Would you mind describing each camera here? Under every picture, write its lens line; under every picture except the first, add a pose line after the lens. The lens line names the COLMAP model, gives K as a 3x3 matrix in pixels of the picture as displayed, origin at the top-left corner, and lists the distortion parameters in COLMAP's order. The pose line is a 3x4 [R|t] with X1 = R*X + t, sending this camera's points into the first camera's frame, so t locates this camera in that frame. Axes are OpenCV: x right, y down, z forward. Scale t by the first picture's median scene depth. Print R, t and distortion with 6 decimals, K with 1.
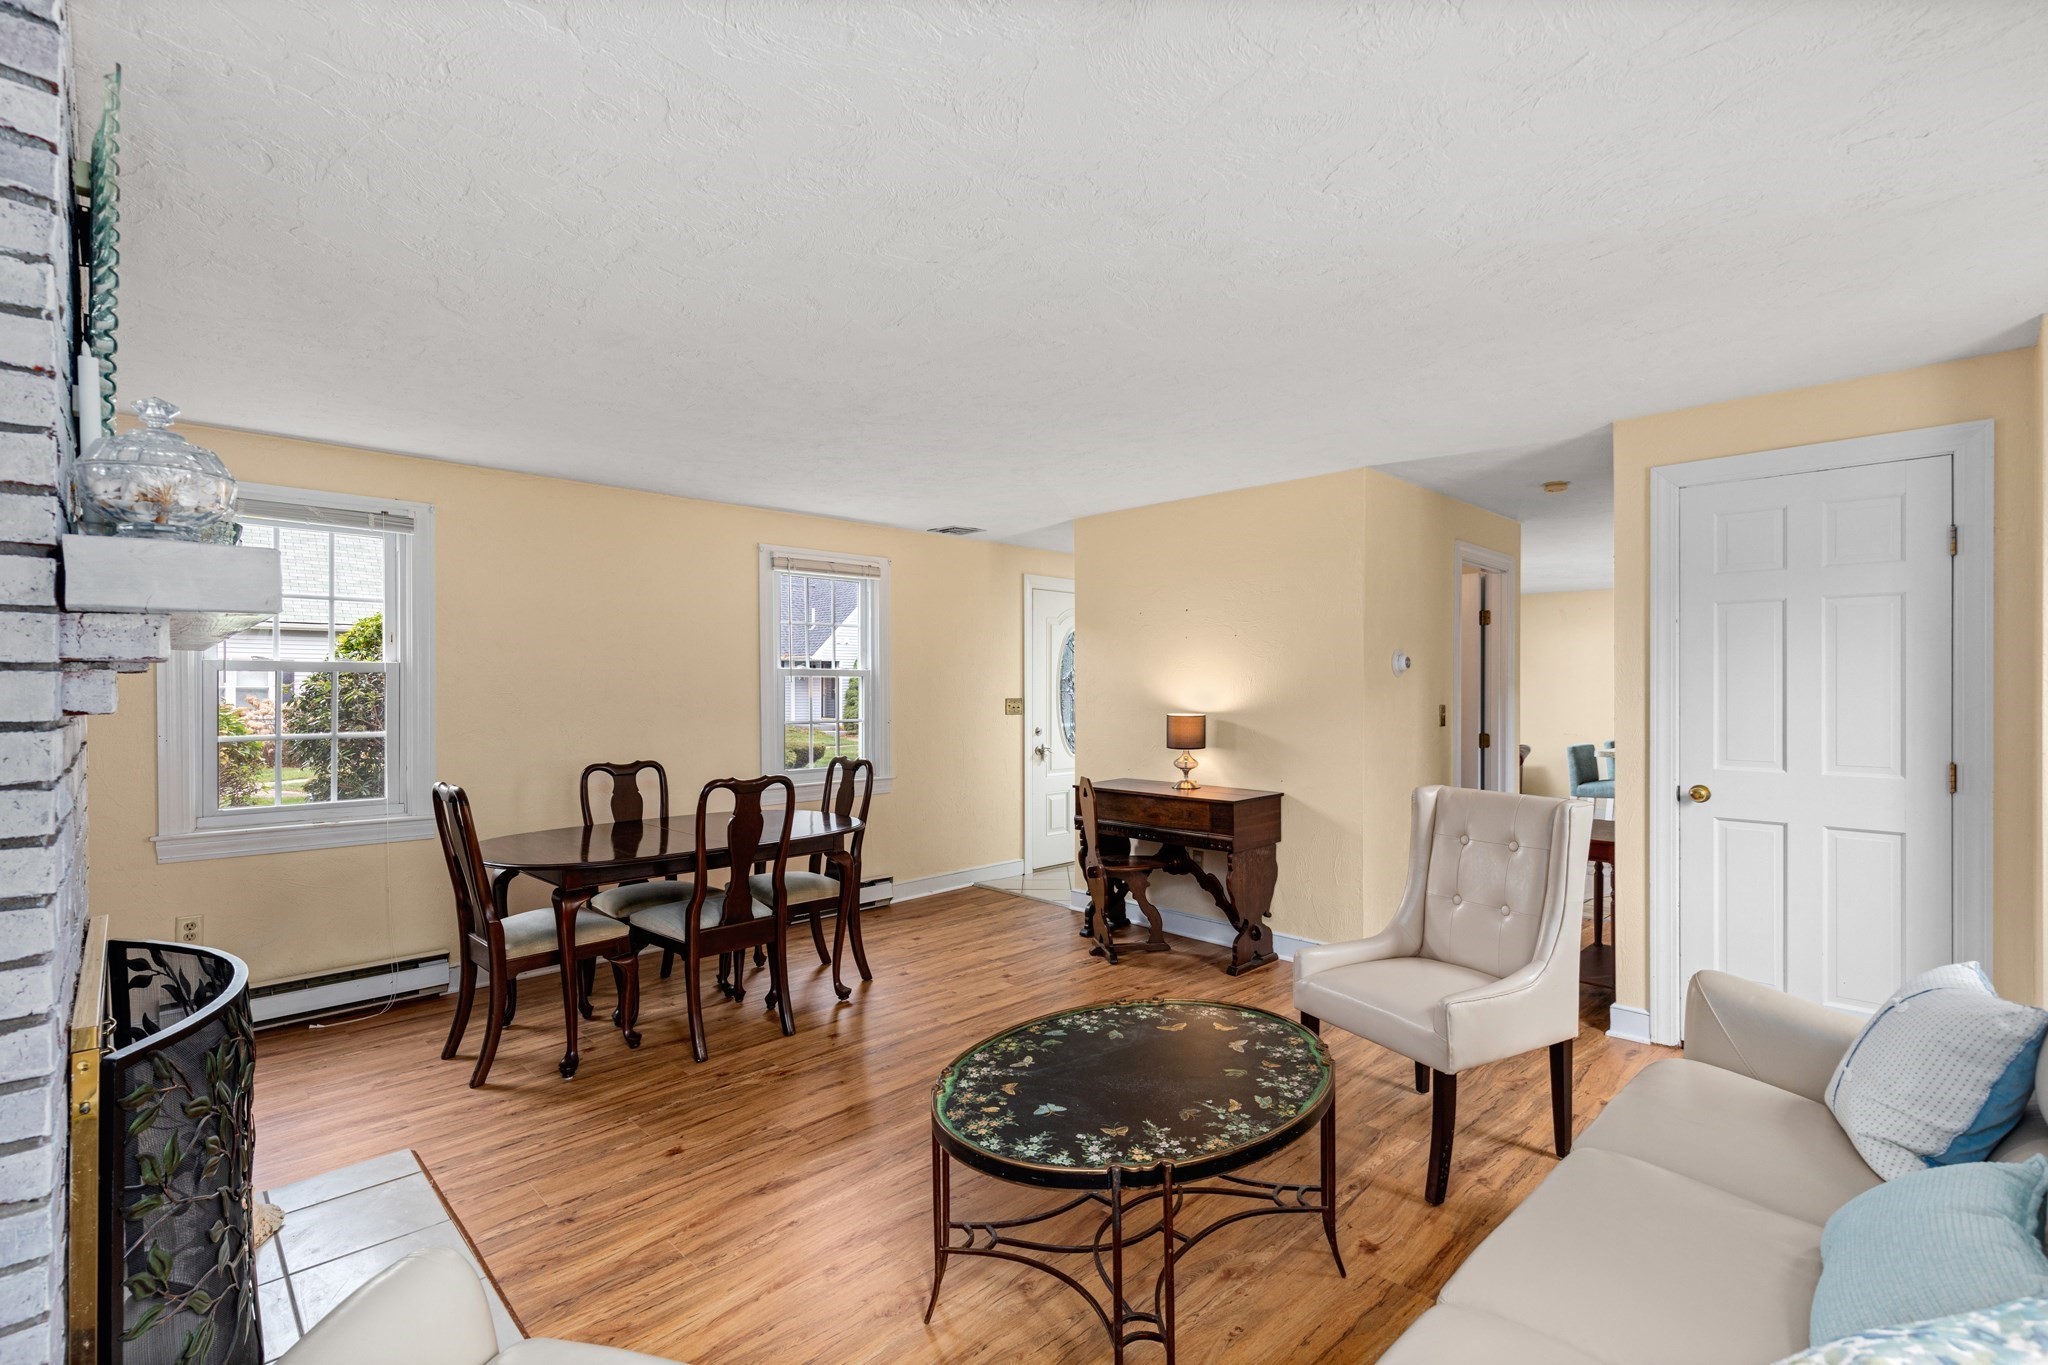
lens RADIAL K [[944.9, 0, 1030.3], [0, 944.9, 695.8], [0, 0, 1]] dist [0.011866, -0.000414]
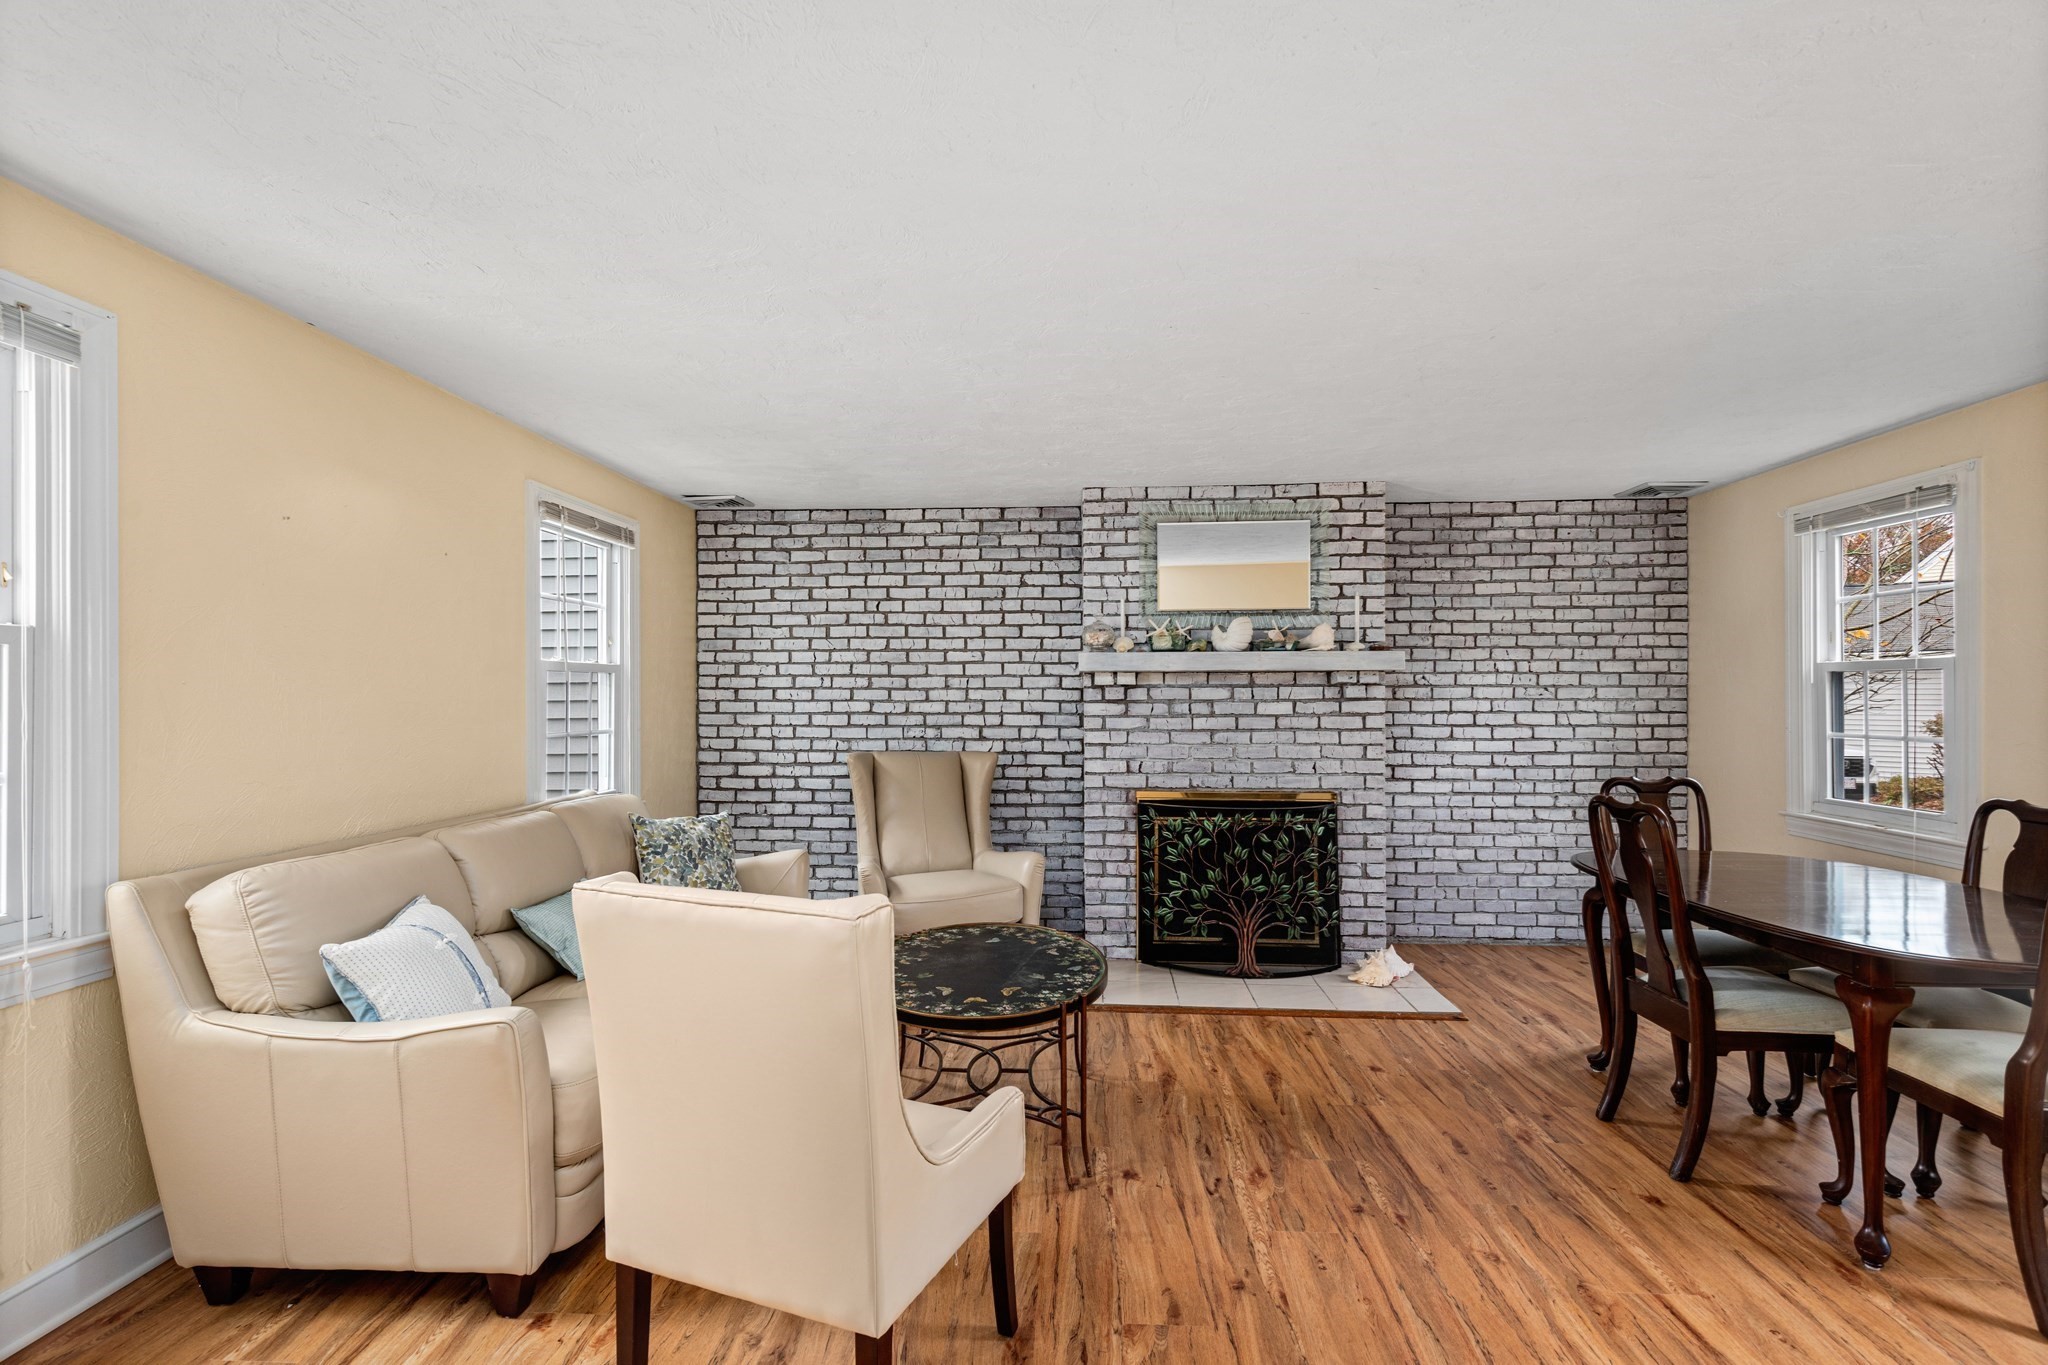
lens RADIAL K [[931.4, 0, 1025.5], [0, 931.4, 693.3], [0, 0, 1]] dist [0.014232, -0.000495]
pose [[-0.743374, 0.004071, -0.668863, 0.879052], [-0.000069, 0.999981, 0.006164, -0.012040], [0.668876, 0.004628, -0.743360, 1.833613]]
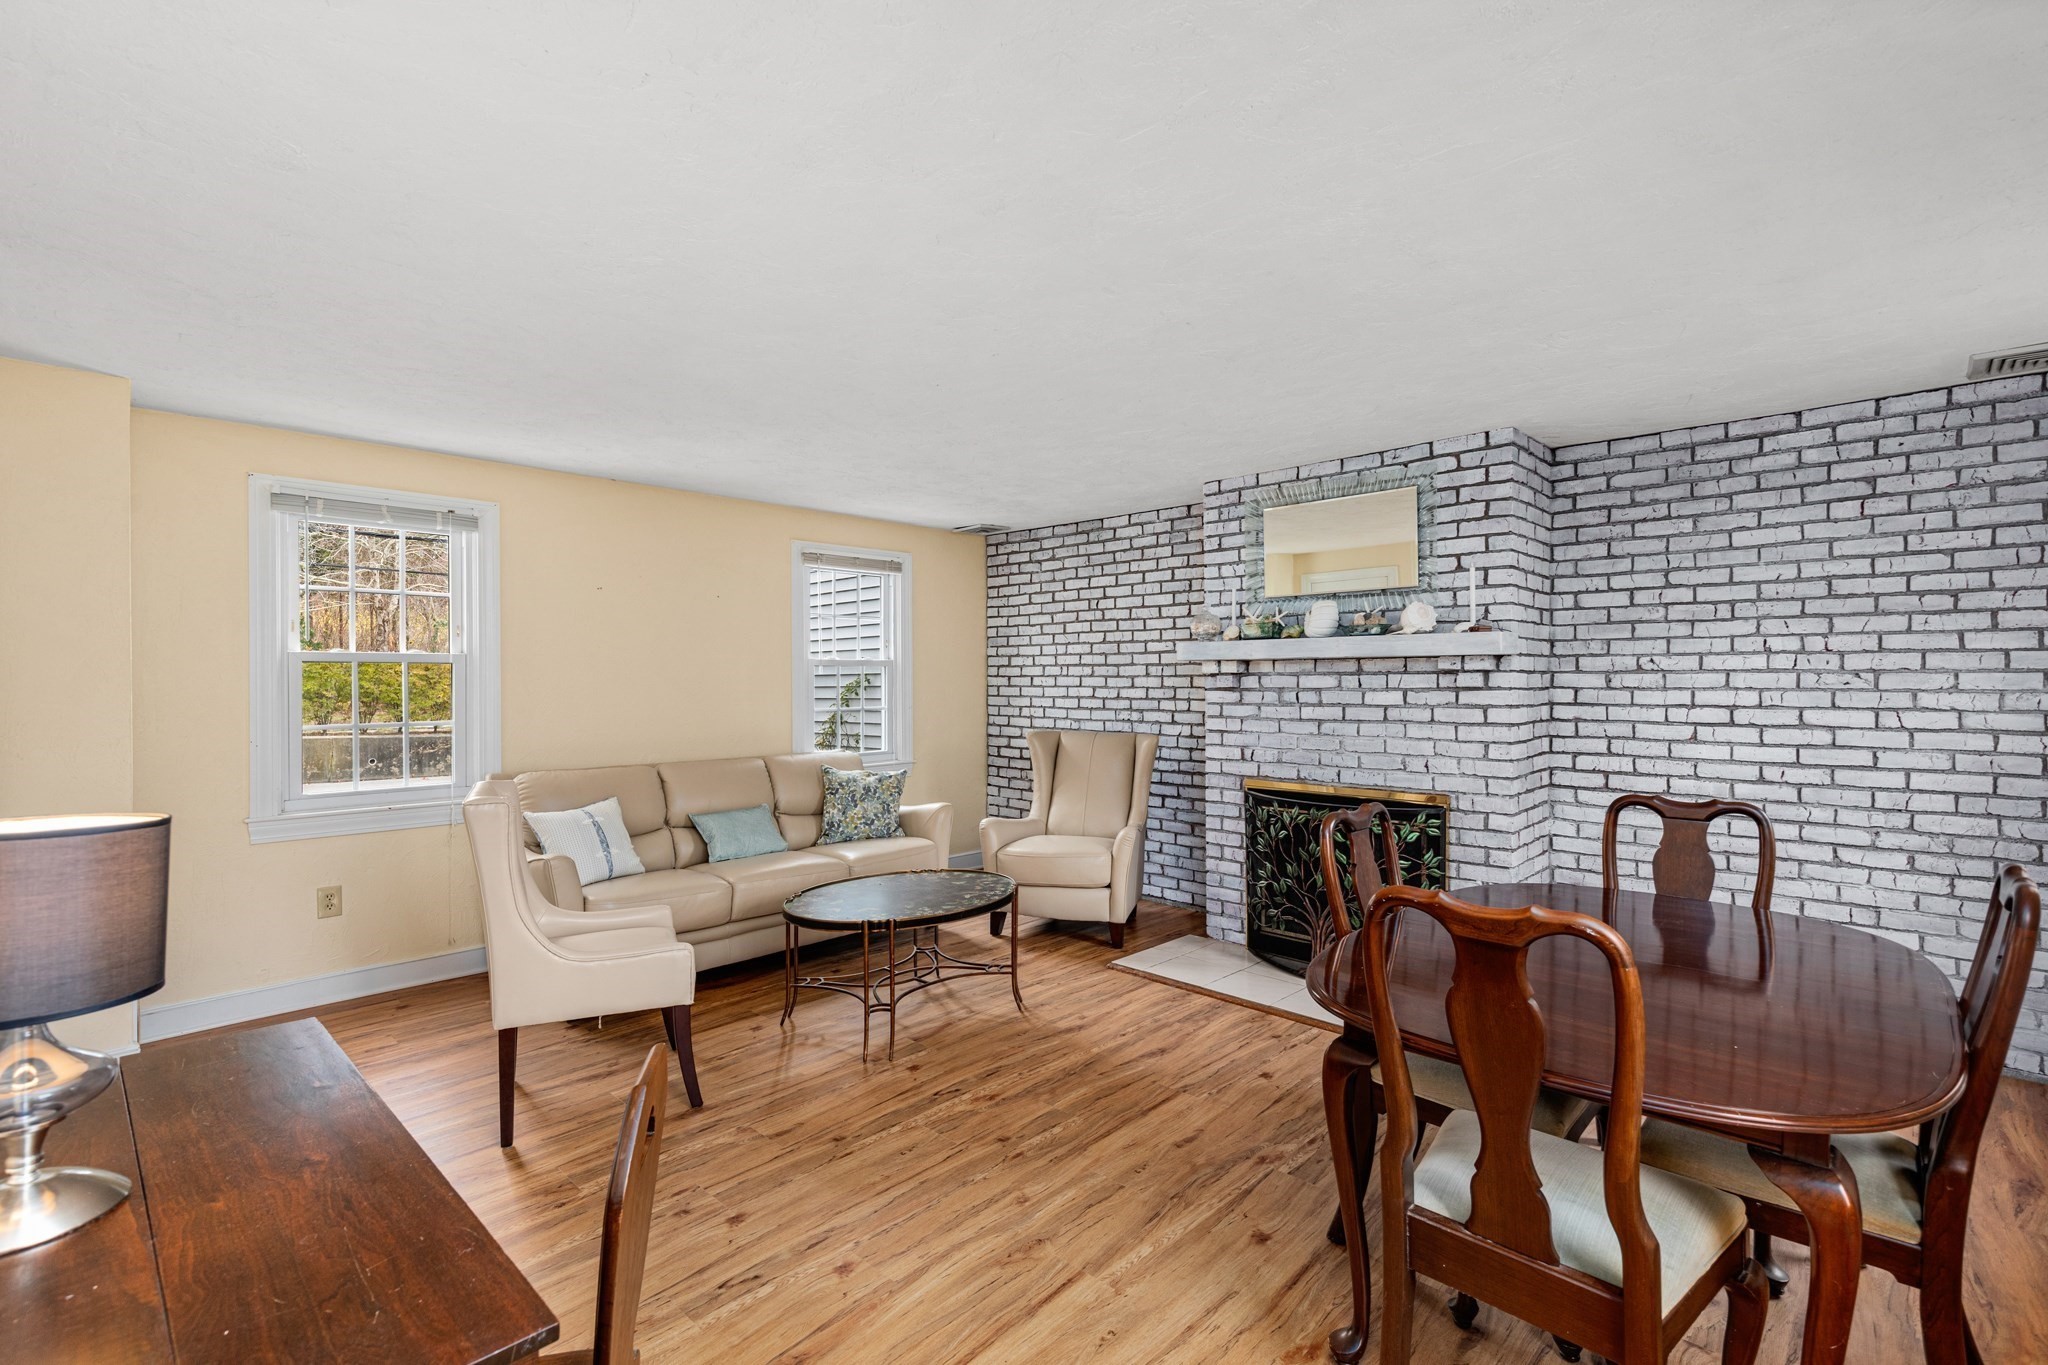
lens RADIAL K [[925.7, 0, 1024.0], [0, 925.7, 682.5], [0, 0, 1]] dist [0.007188, -0.000162]
pose [[-0.999646, 0.007220, -0.025617, -0.057723], [0.006924, 0.999908, 0.011627, -0.022945], [0.025698, 0.011446, -0.999604, 2.454310]]
